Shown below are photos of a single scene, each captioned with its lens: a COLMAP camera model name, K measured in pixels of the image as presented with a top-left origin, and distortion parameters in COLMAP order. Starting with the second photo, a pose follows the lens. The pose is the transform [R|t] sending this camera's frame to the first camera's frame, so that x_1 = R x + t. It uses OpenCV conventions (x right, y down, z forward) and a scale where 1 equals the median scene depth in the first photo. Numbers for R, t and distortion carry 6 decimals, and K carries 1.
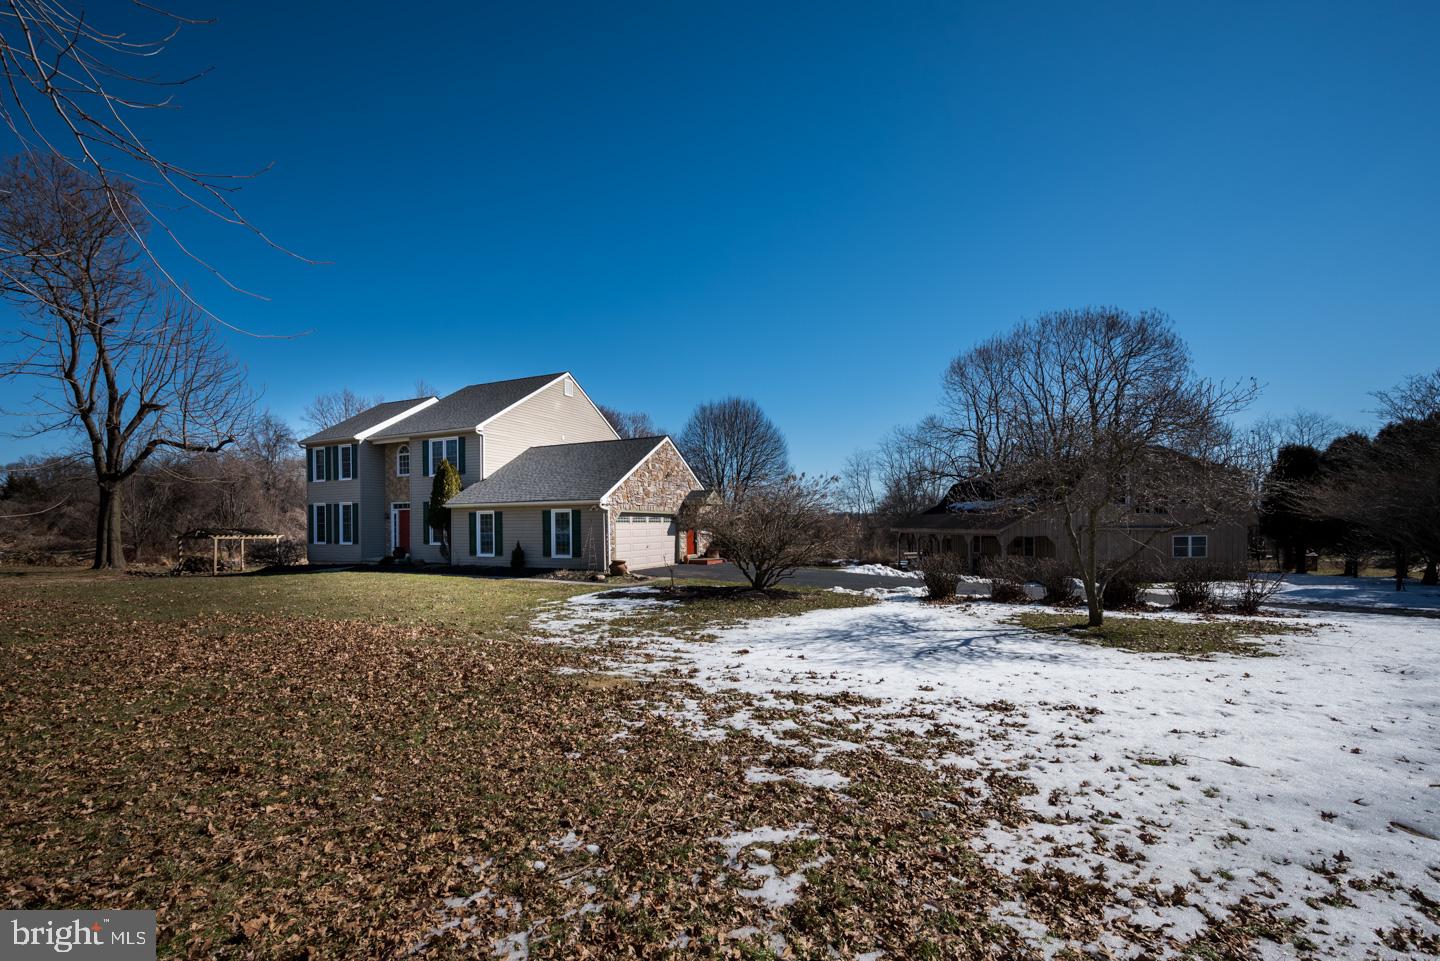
lens RADIAL K [[580.5, 0, 734.0], [0, 580.5, 519.8], [0, 0, 1]] dist [-0.000612, -0.000042]
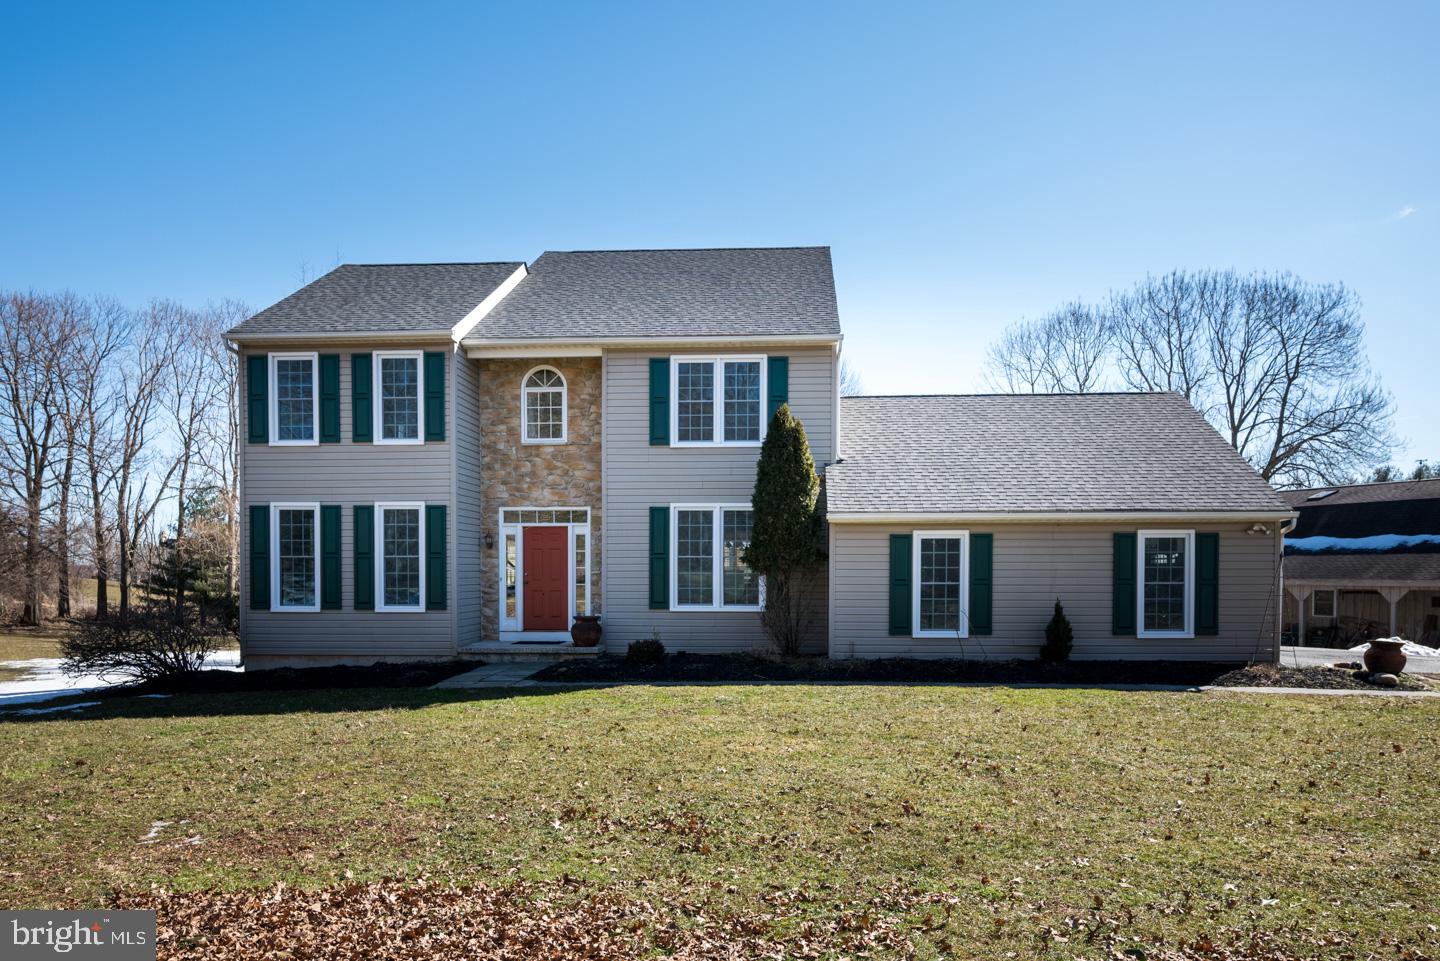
lens RADIAL K [[854.5, 0, 716.8], [0, 854.5, 571.2], [0, 0, 1]] dist [0.007532, 0.001220]
pose [[0.931291, 0.003580, 0.364259, -0.681802], [-0.007372, 0.999932, 0.009019, 0.008541], [-0.364202, -0.011085, 0.931254, 0.400007]]
